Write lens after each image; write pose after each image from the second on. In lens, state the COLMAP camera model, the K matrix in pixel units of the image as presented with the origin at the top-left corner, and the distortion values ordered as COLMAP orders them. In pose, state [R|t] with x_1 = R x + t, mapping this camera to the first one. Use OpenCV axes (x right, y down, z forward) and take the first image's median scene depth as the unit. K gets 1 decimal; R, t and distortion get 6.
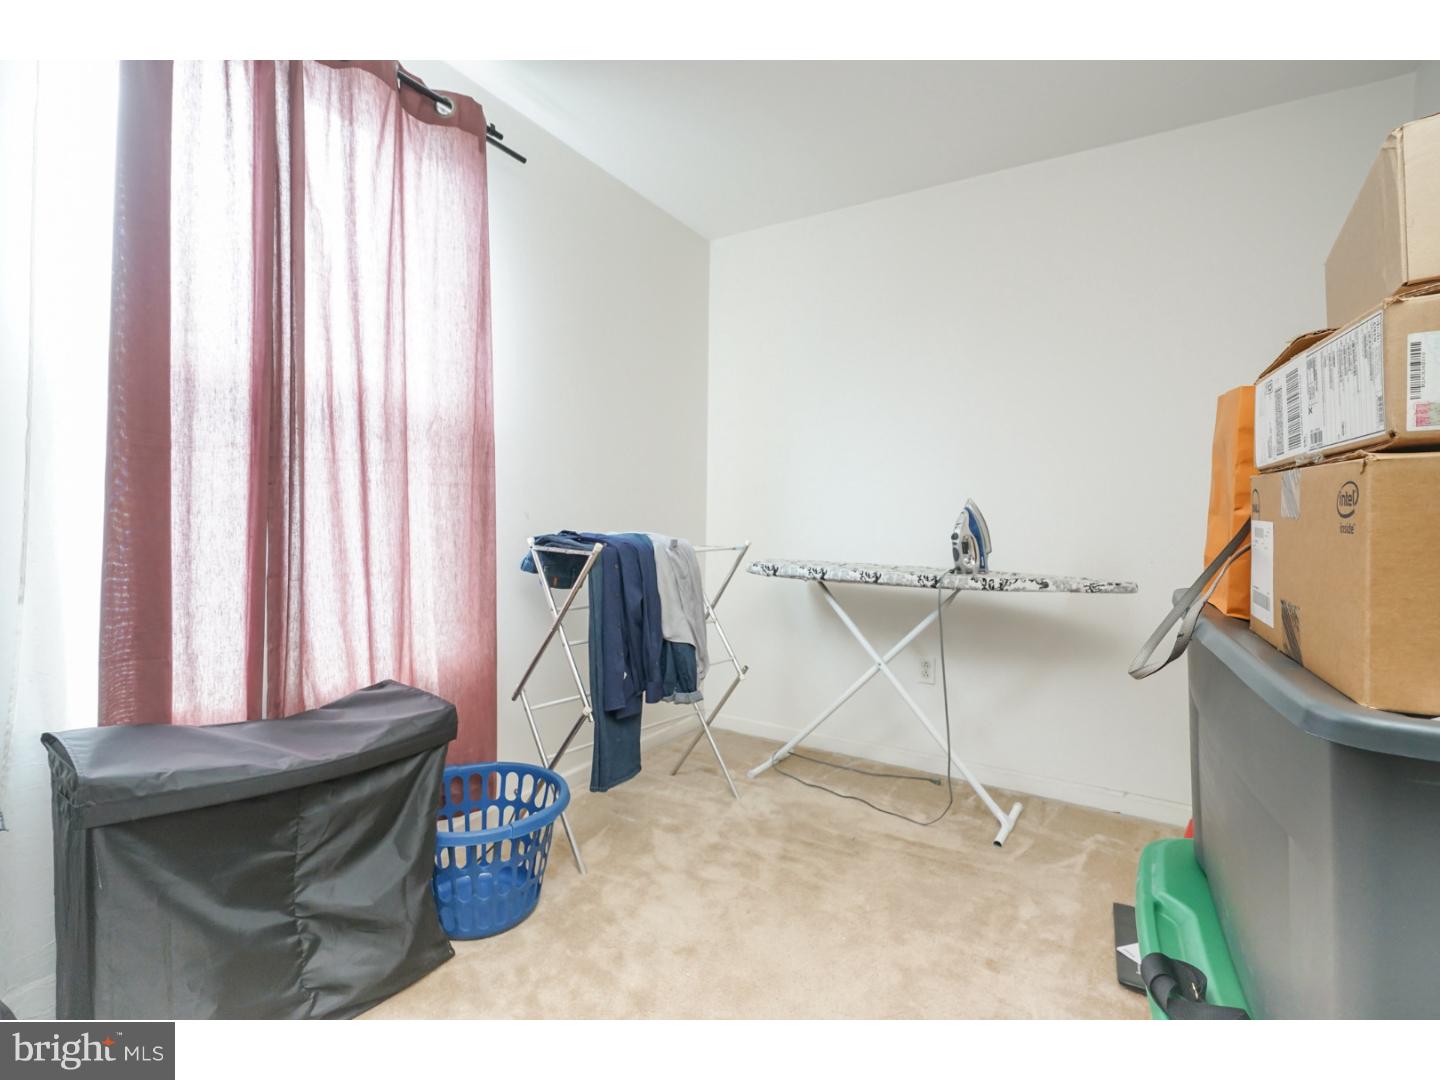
lens RADIAL K [[657.0, 0, 699.0], [0, 657.0, 528.1], [0, 0, 1]] dist [-0.008296, 0.003279]
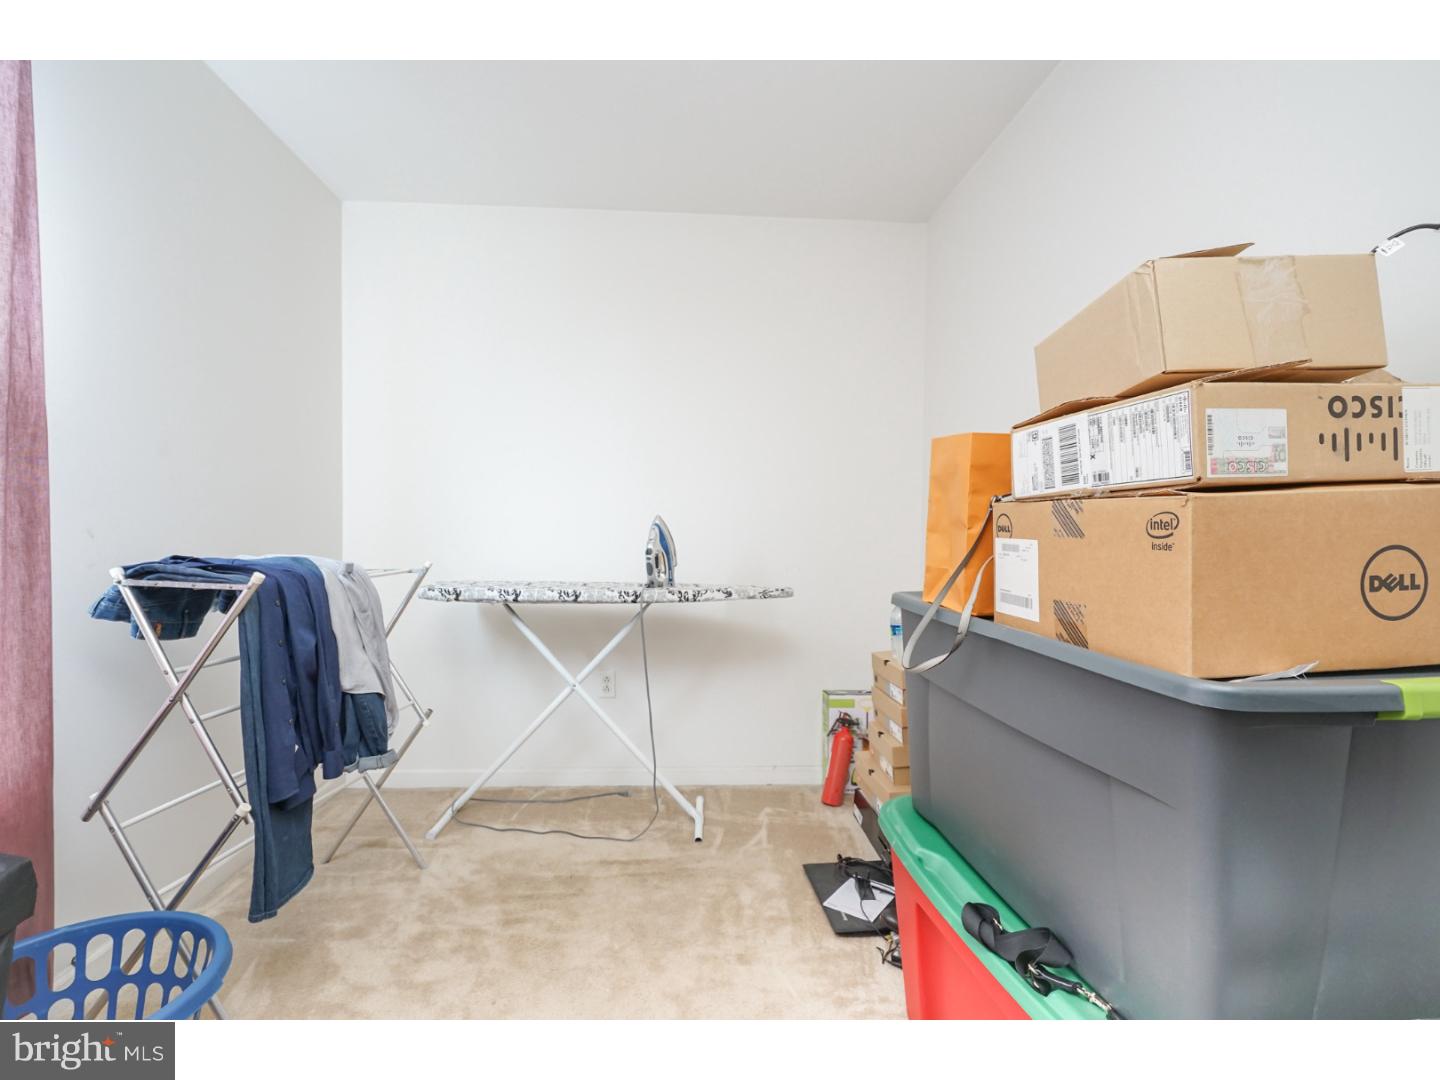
lens RADIAL K [[657.0, 0, 722.1], [0, 657.0, 530.9], [0, 0, 1]] dist [-0.008296, 0.003279]
pose [[0.818139, -0.002763, 0.575014, -0.136708], [0.012345, 0.999842, -0.012761, -0.006709], [-0.574888, 0.017538, 0.818044, 0.106856]]
